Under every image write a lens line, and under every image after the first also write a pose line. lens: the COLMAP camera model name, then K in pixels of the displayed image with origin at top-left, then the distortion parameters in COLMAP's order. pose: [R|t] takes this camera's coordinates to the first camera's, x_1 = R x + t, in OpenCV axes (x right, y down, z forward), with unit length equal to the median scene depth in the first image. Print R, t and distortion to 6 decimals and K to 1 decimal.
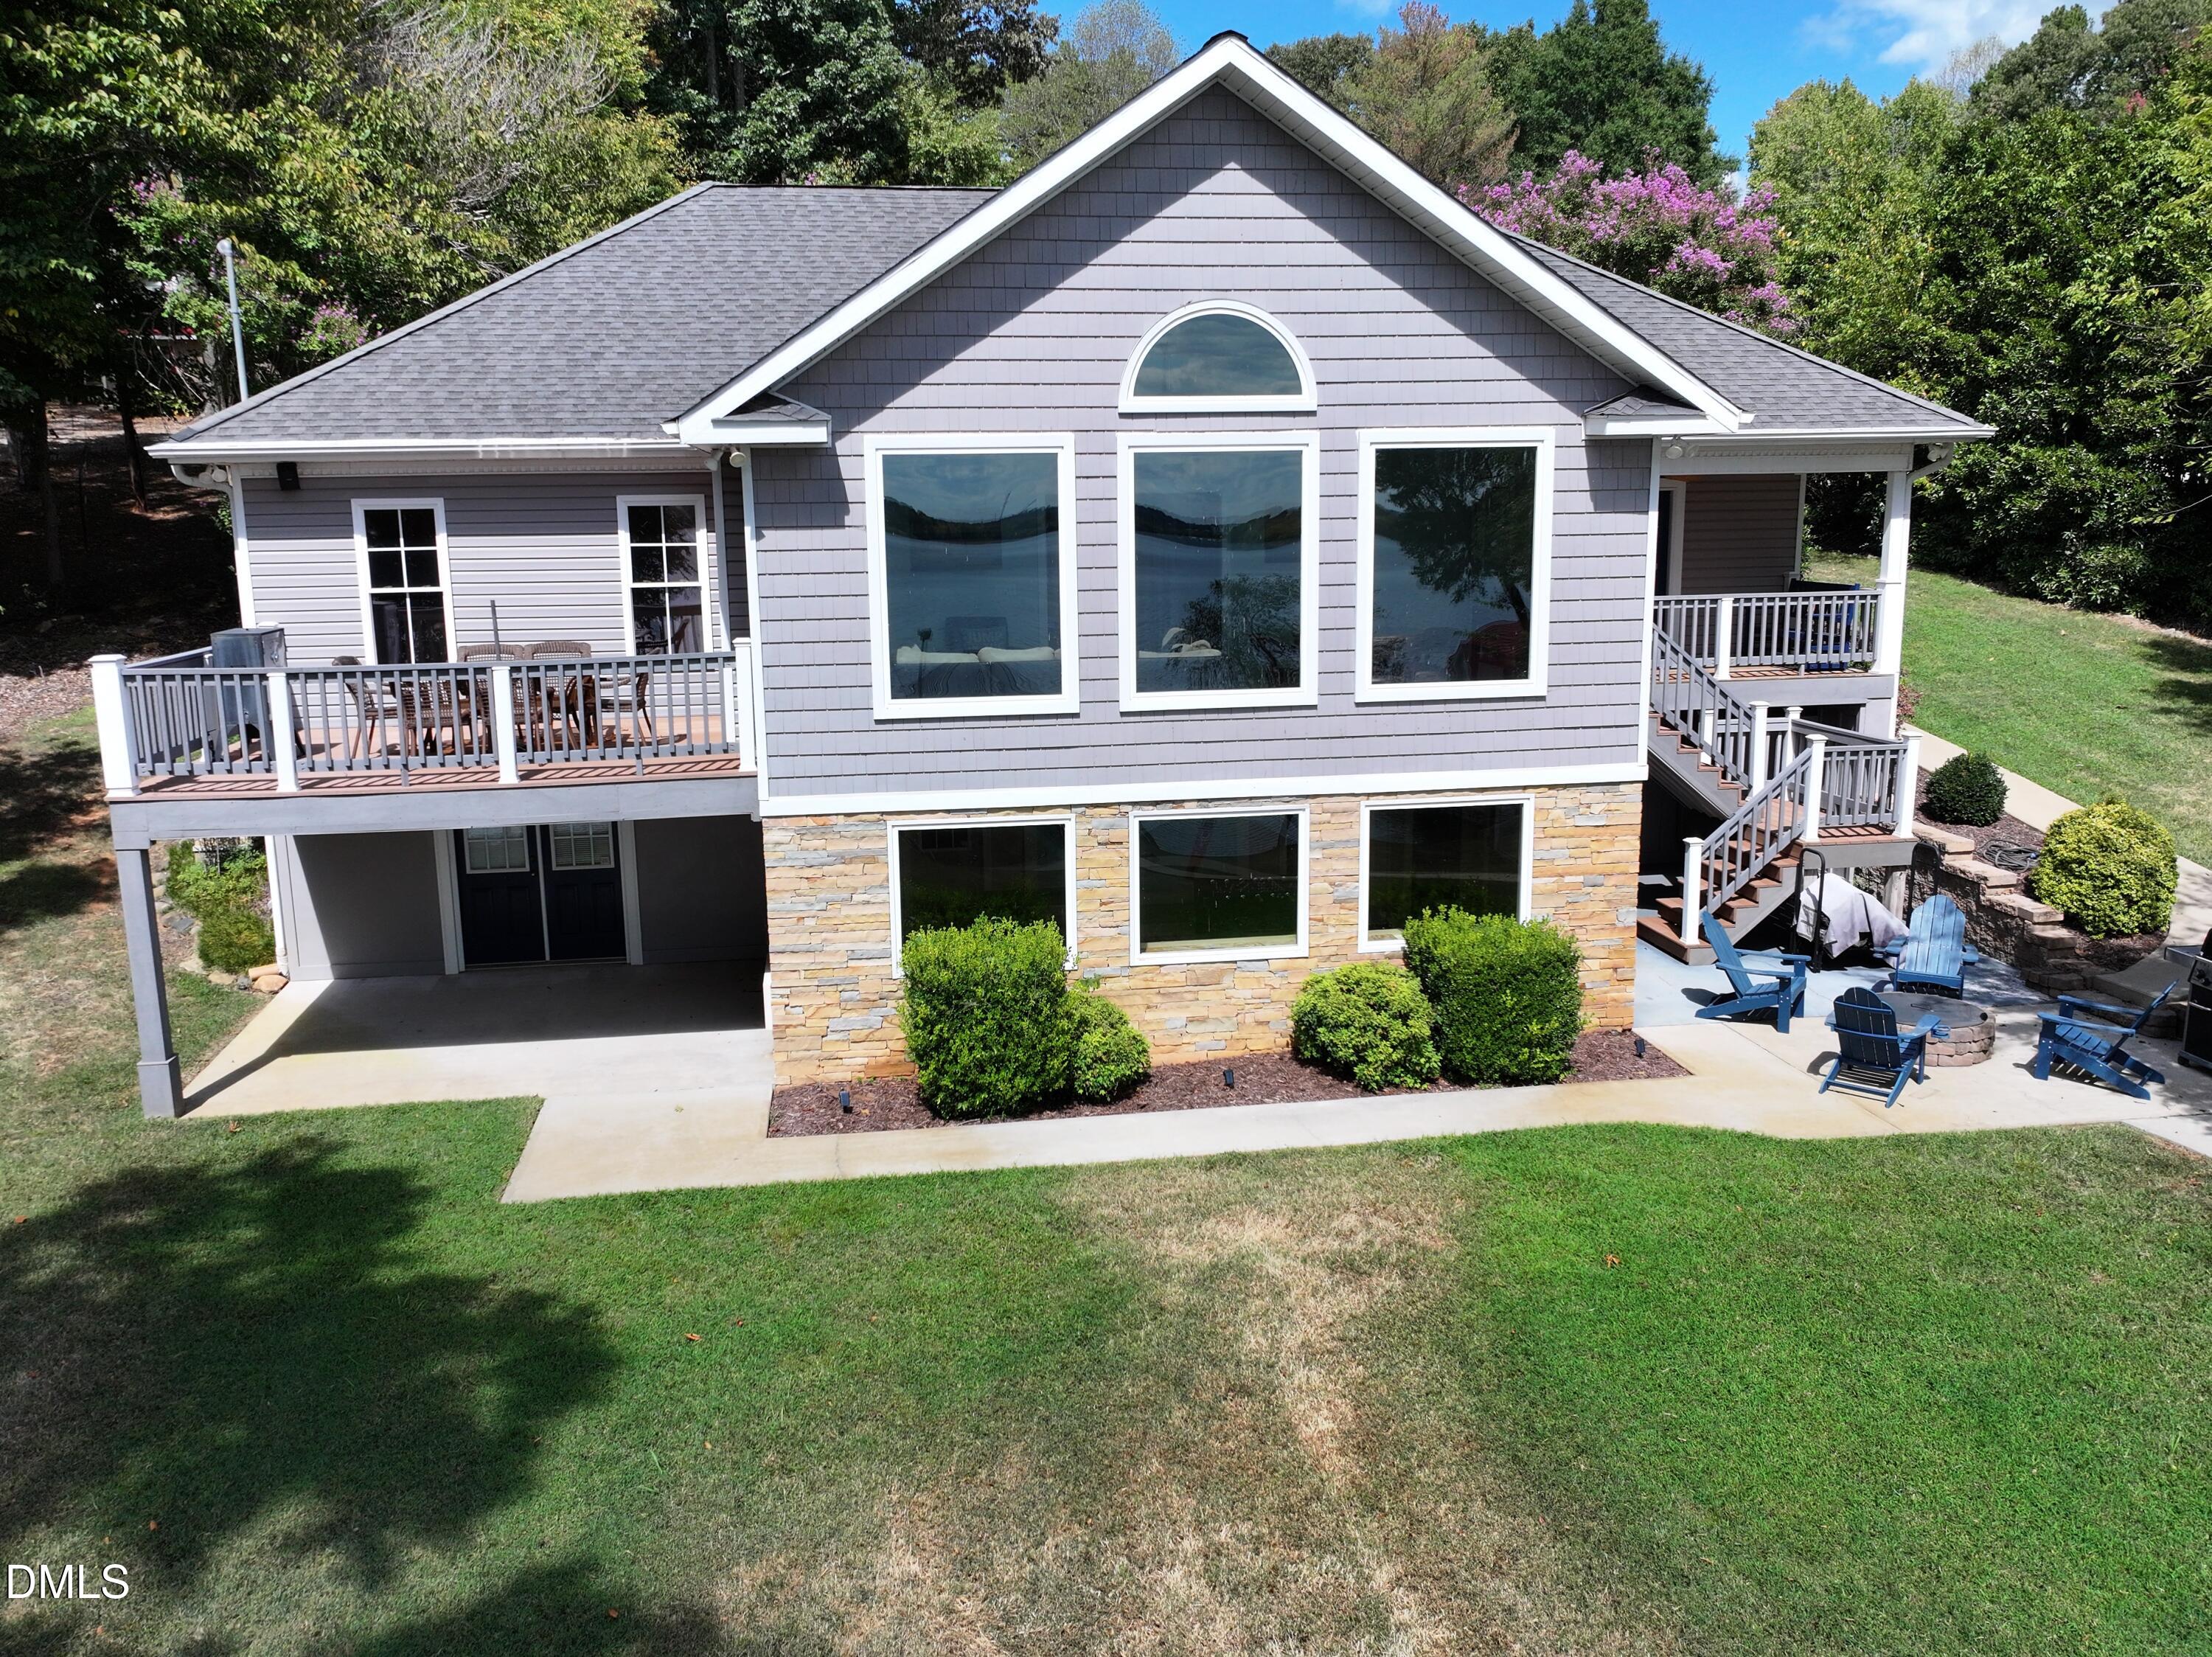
lens RADIAL K [[1759.4, 0, 1101.0], [0, 1759.4, 831.3], [0, 0, 1]] dist [0.005587, 0.004676]
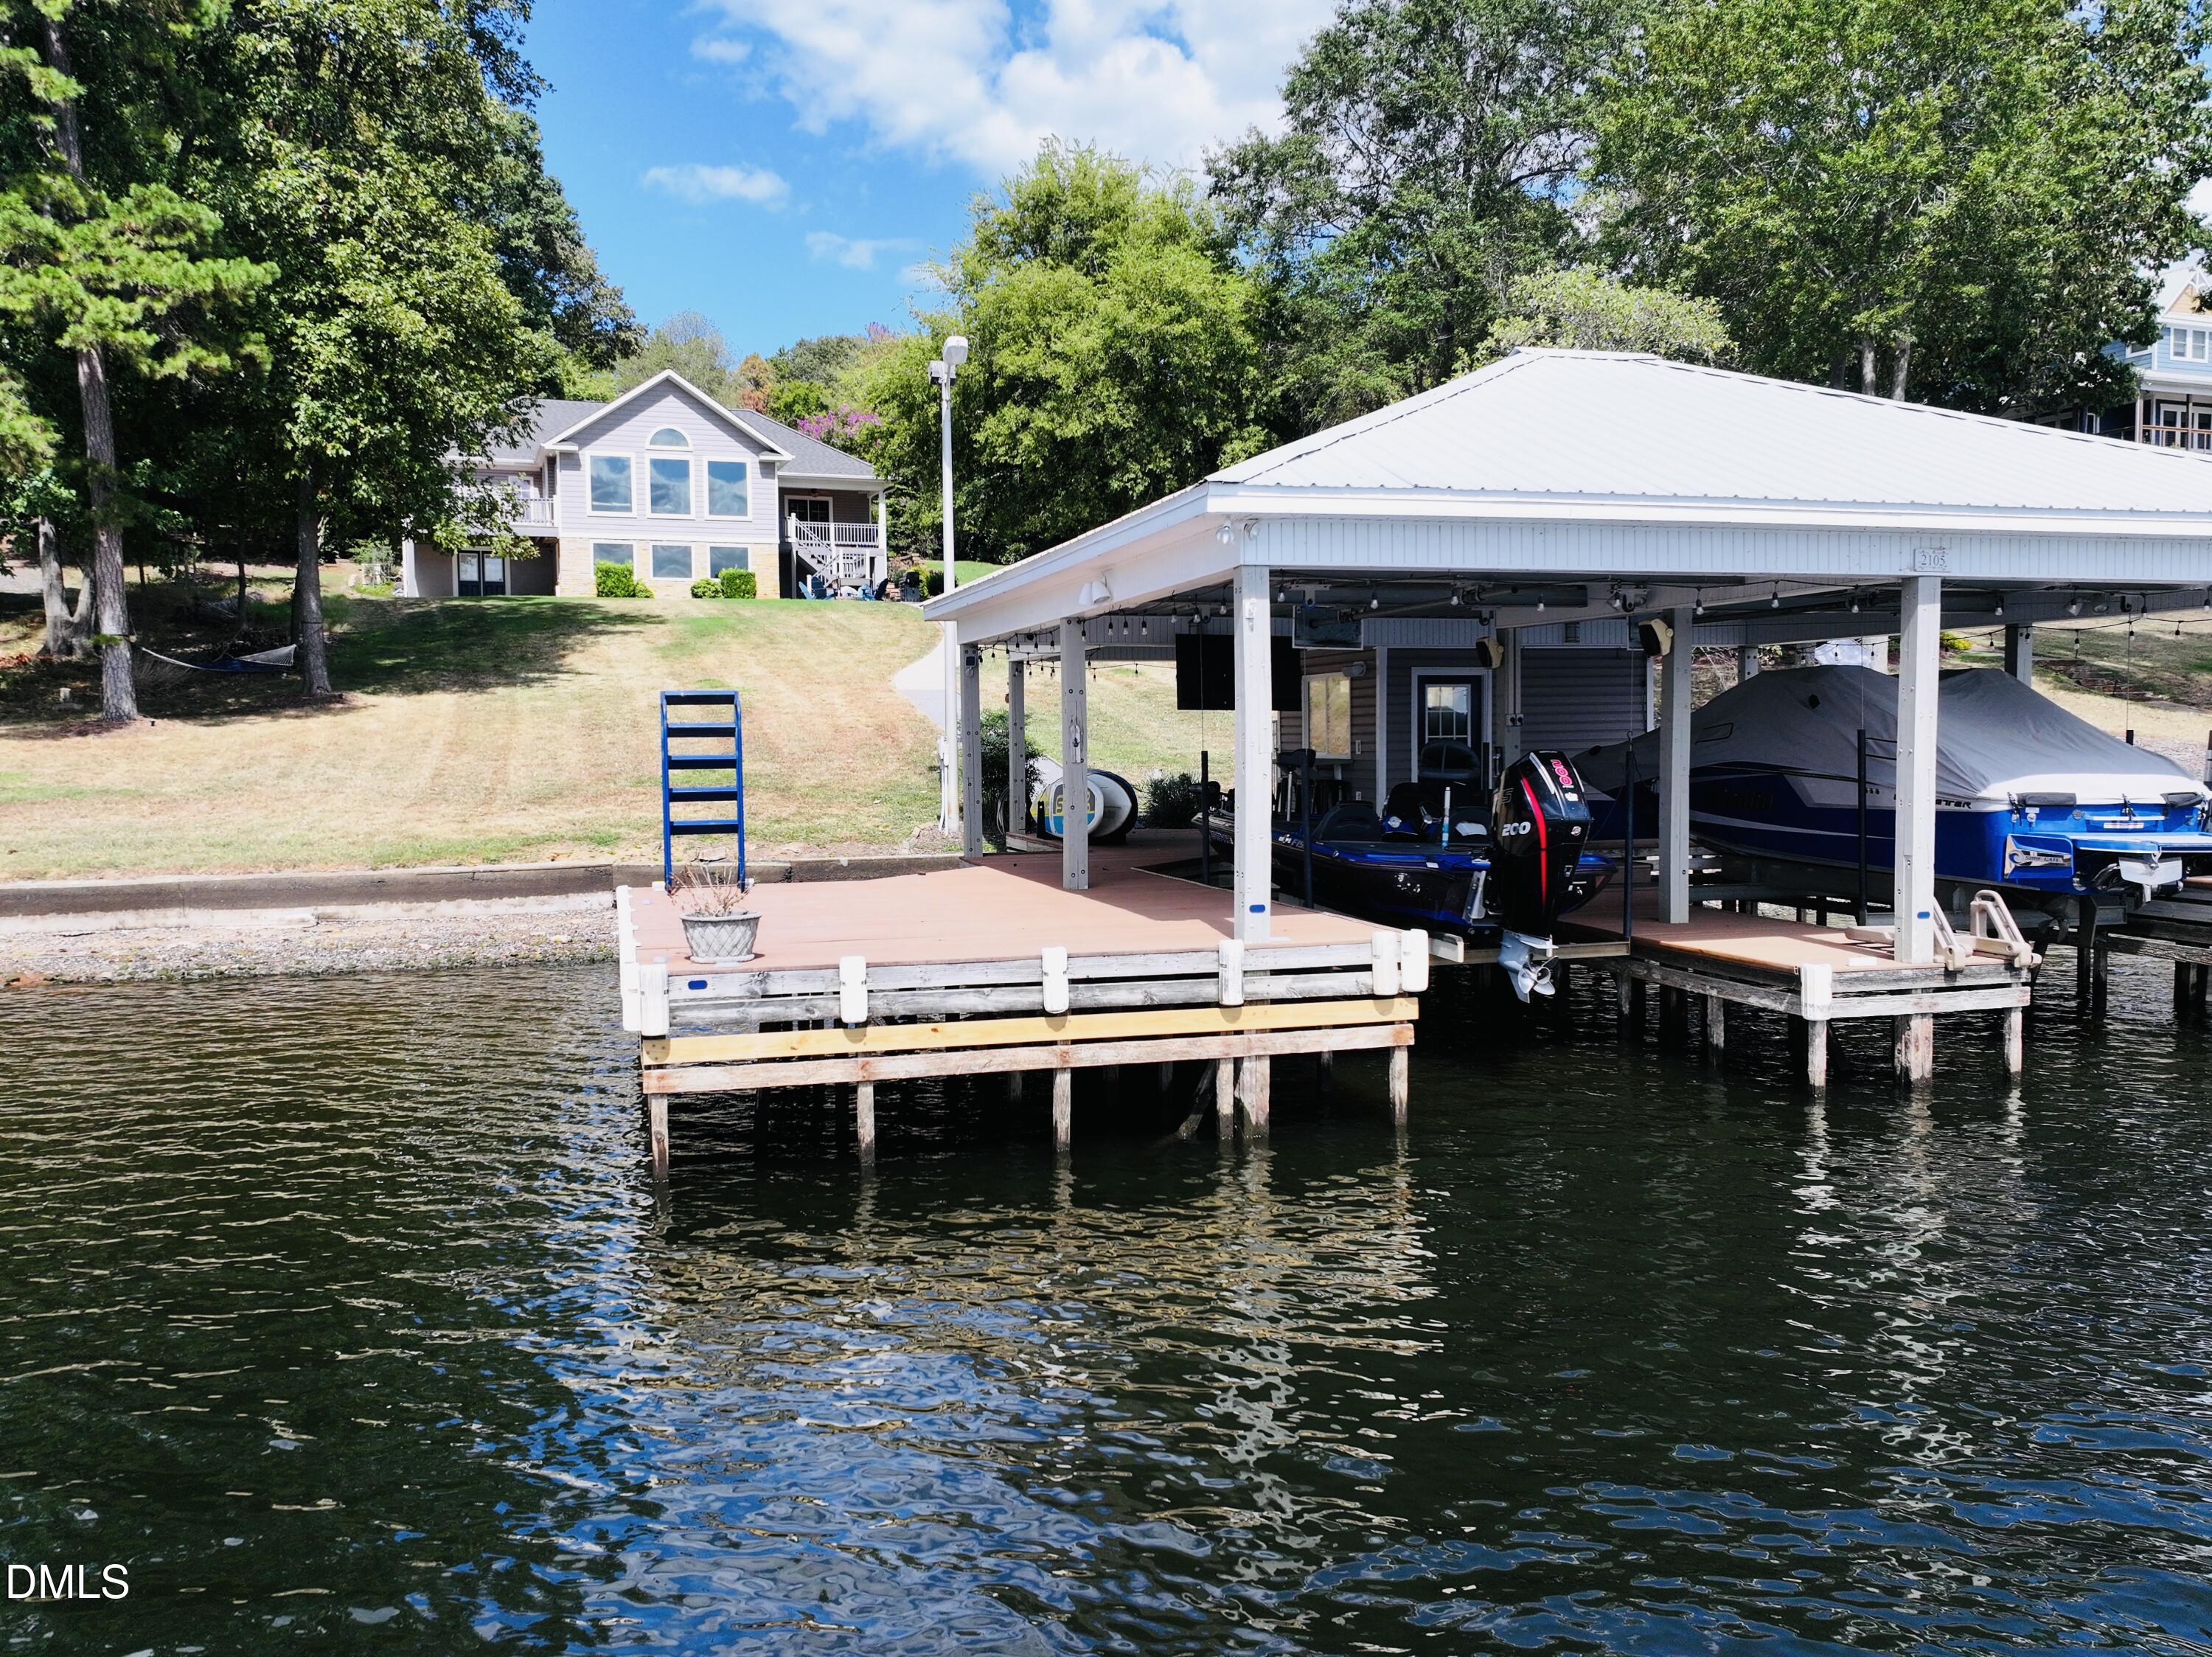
lens RADIAL K [[1759.4, 0, 1101.0], [0, 1759.4, 831.3], [0, 0, 1]] dist [0.005587, 0.004676]
pose [[0.976719, -0.007993, 0.214375, 0.161524], [0.037136, 0.990518, -0.132266, 1.258770], [-0.211285, 0.137148, 0.967755, -3.179351]]
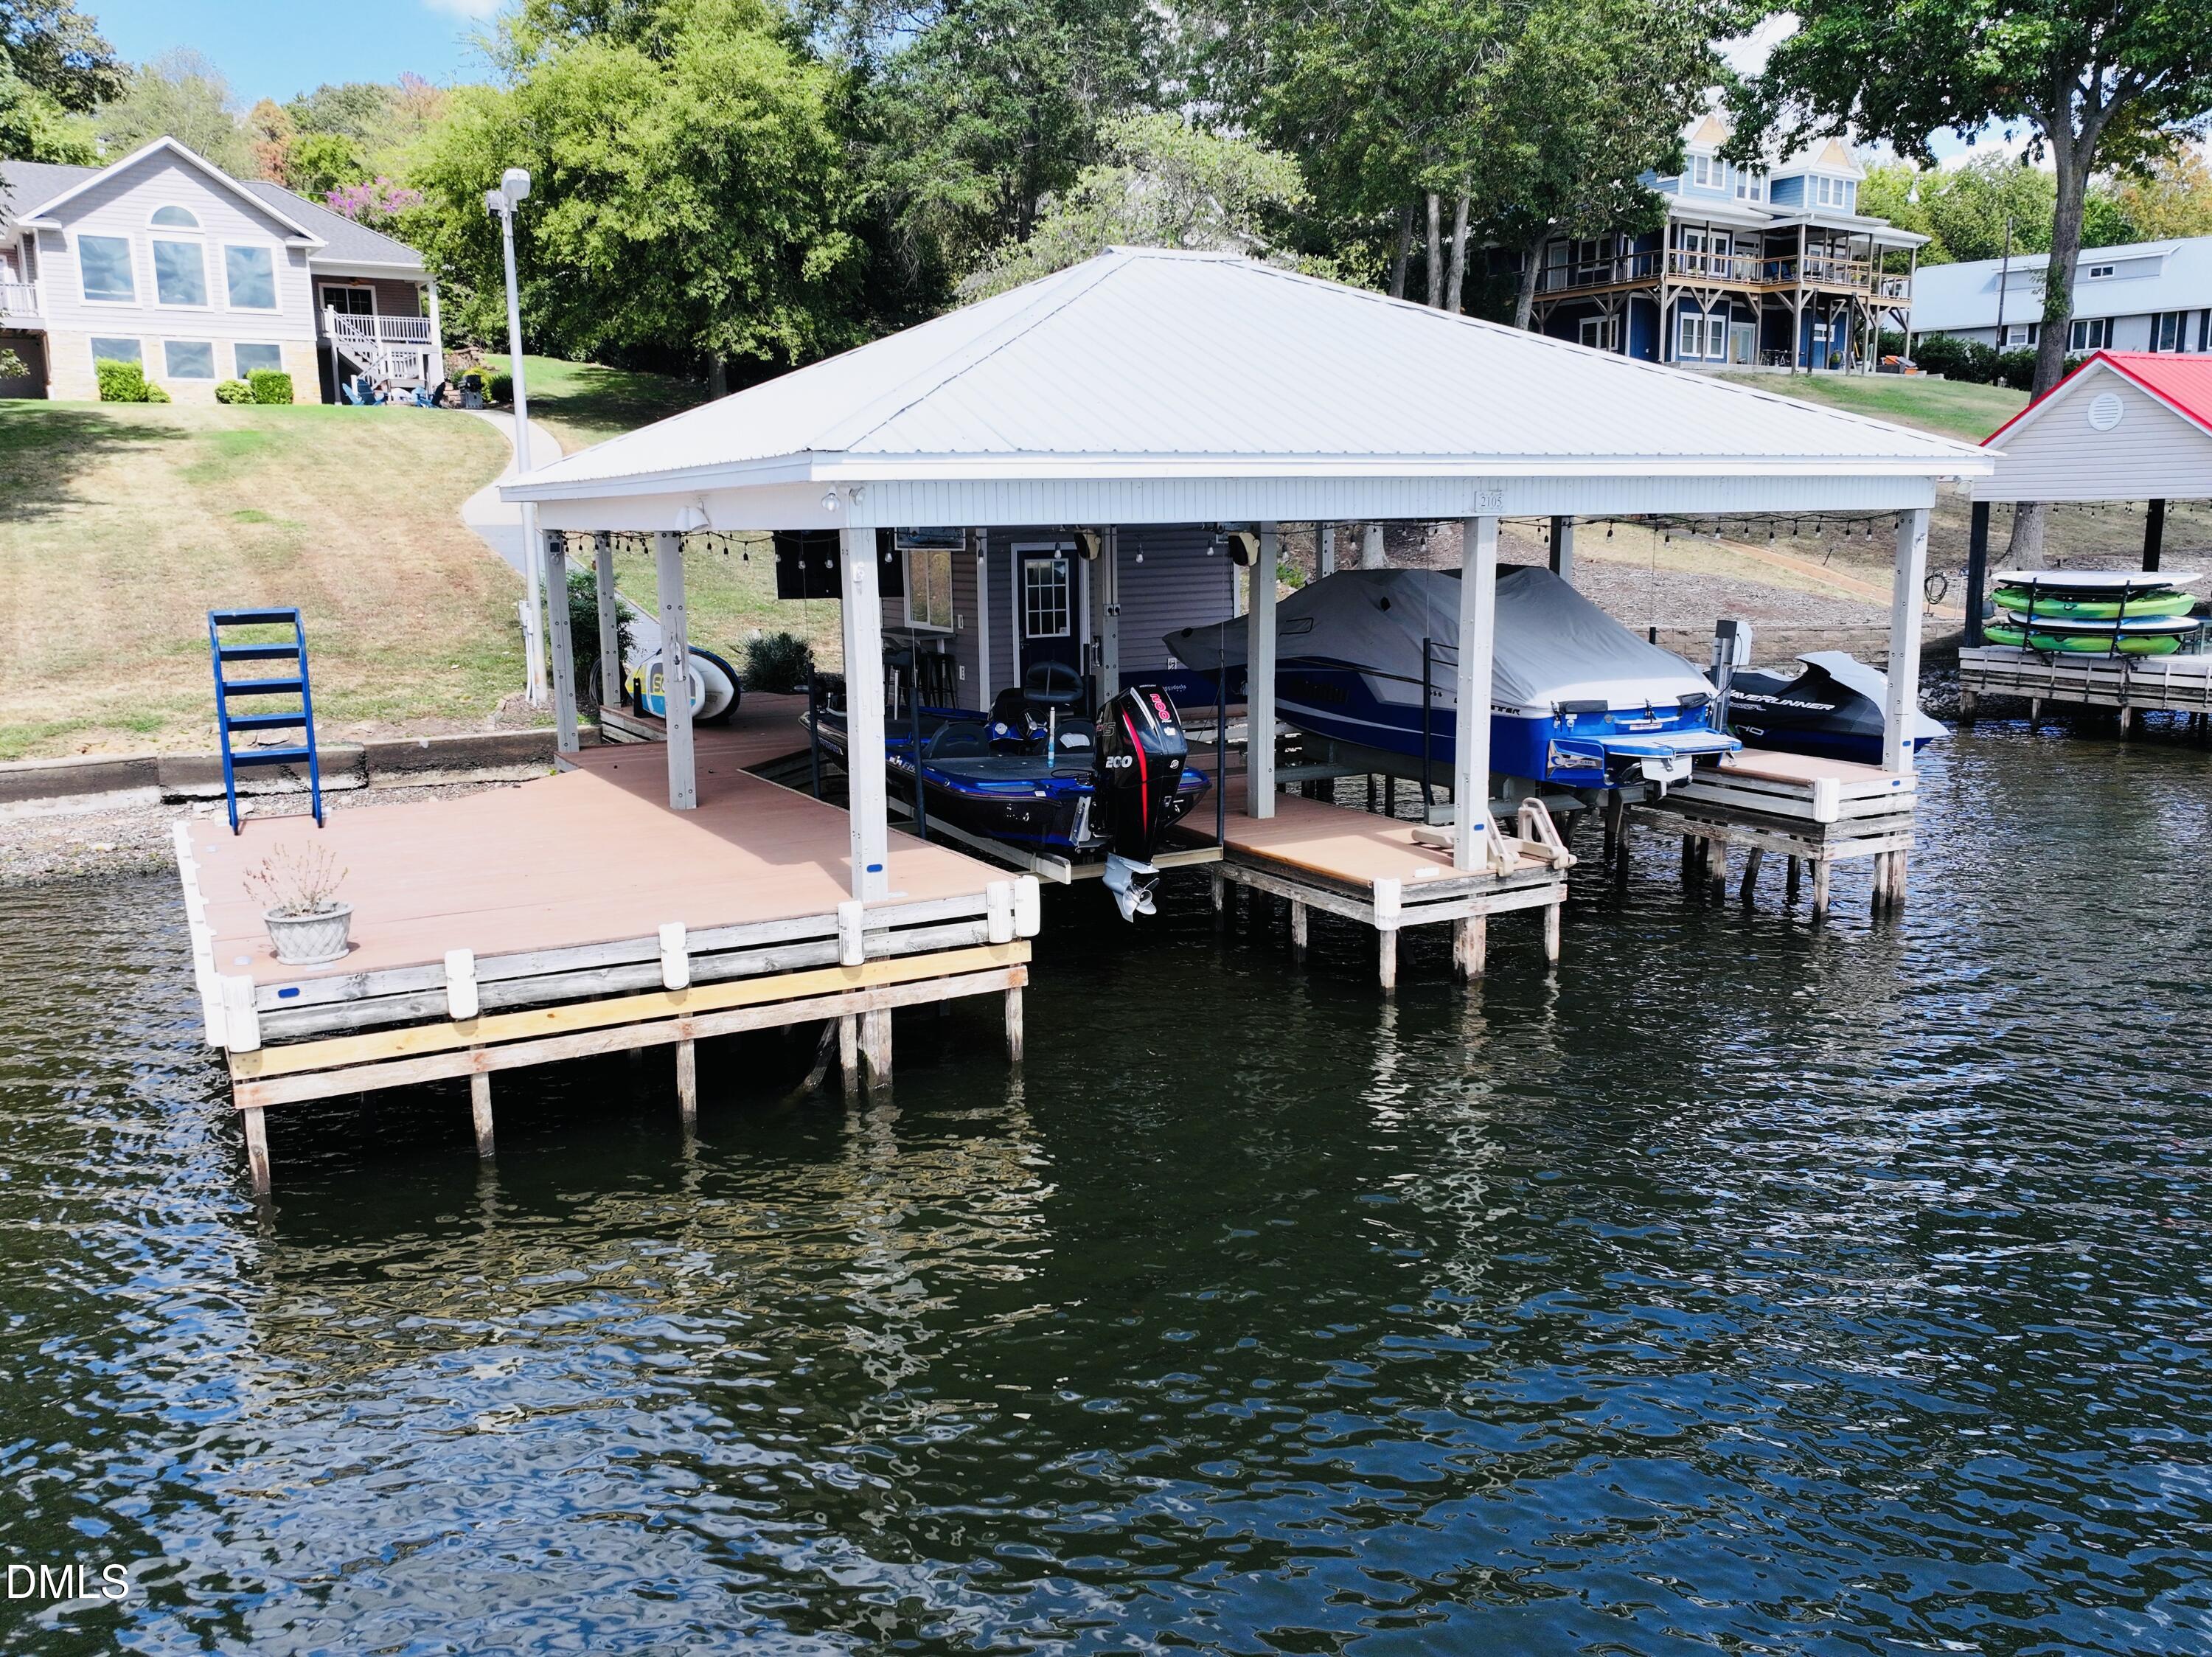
lens RADIAL K [[1759.4, 0, 1101.0], [0, 1759.4, 831.3], [0, 0, 1]] dist [0.005587, 0.004676]
pose [[0.902728, -0.075844, 0.423473, 0.153879], [0.082287, 0.996604, 0.003078, 1.182413], [-0.422268, 0.032067, 0.905903, -3.196686]]
